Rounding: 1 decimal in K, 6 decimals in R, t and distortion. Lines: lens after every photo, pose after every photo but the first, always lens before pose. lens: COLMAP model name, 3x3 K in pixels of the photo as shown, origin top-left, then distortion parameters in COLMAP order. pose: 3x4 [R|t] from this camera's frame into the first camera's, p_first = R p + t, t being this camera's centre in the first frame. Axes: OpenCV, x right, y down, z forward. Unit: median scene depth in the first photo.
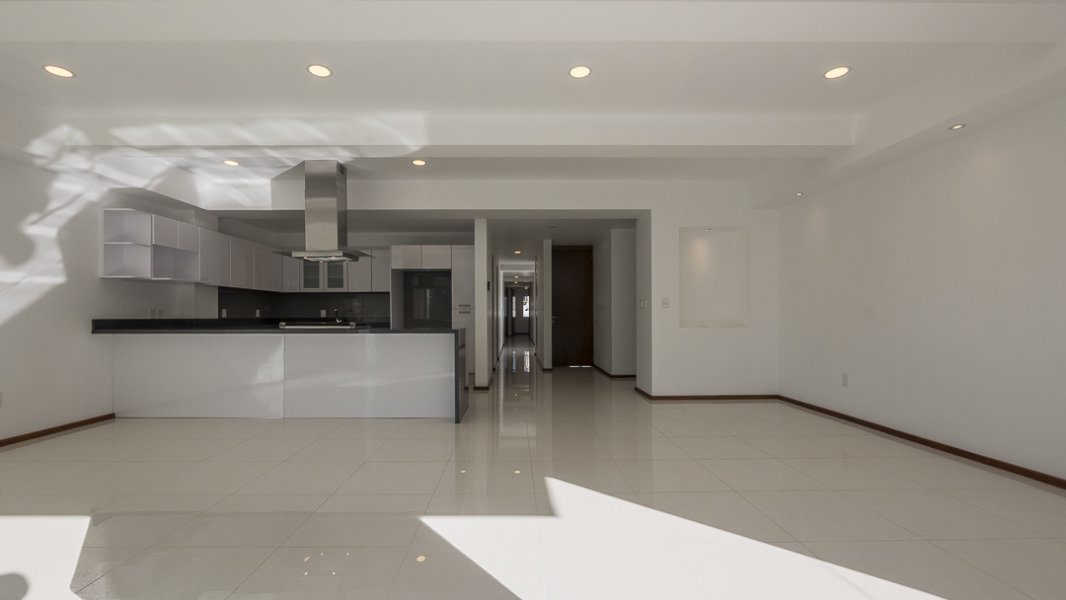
lens RADIAL K [[446.9, 0, 524.9], [0, 446.9, 317.4], [0, 0, 1]] dist [-0.003936, -0.000407]
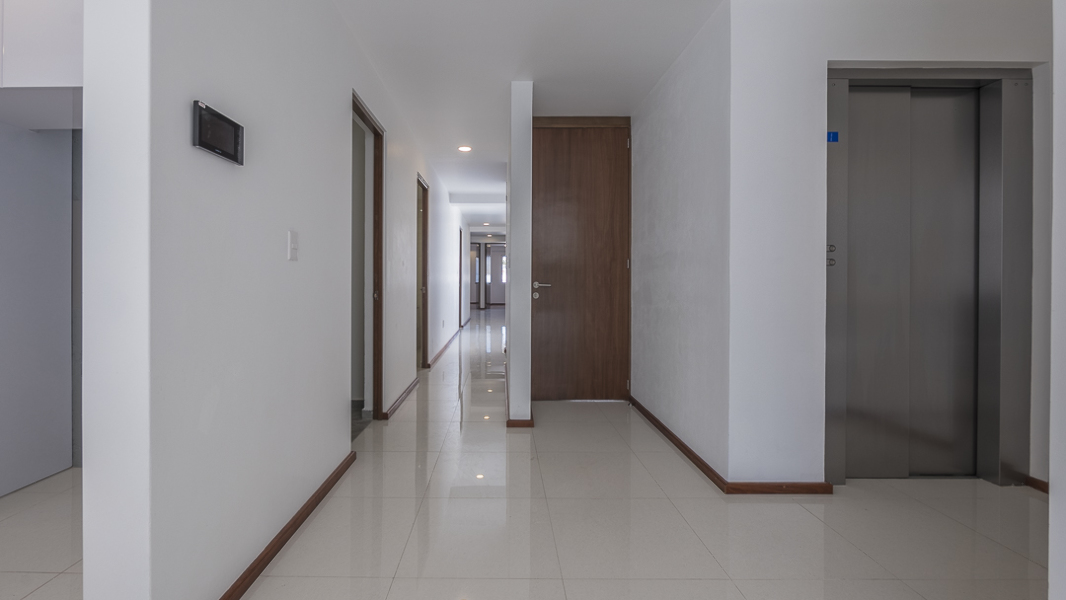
lens RADIAL K [[446.9, 0, 513.5], [0, 446.9, 276.2], [0, 0, 1]] dist [-0.003936, -0.000407]
pose [[0.999959, 0.008878, 0.001760, 0.053338], [-0.008846, 0.999808, -0.017498, -0.000976], [-0.001915, 0.017481, 0.999845, 0.747327]]
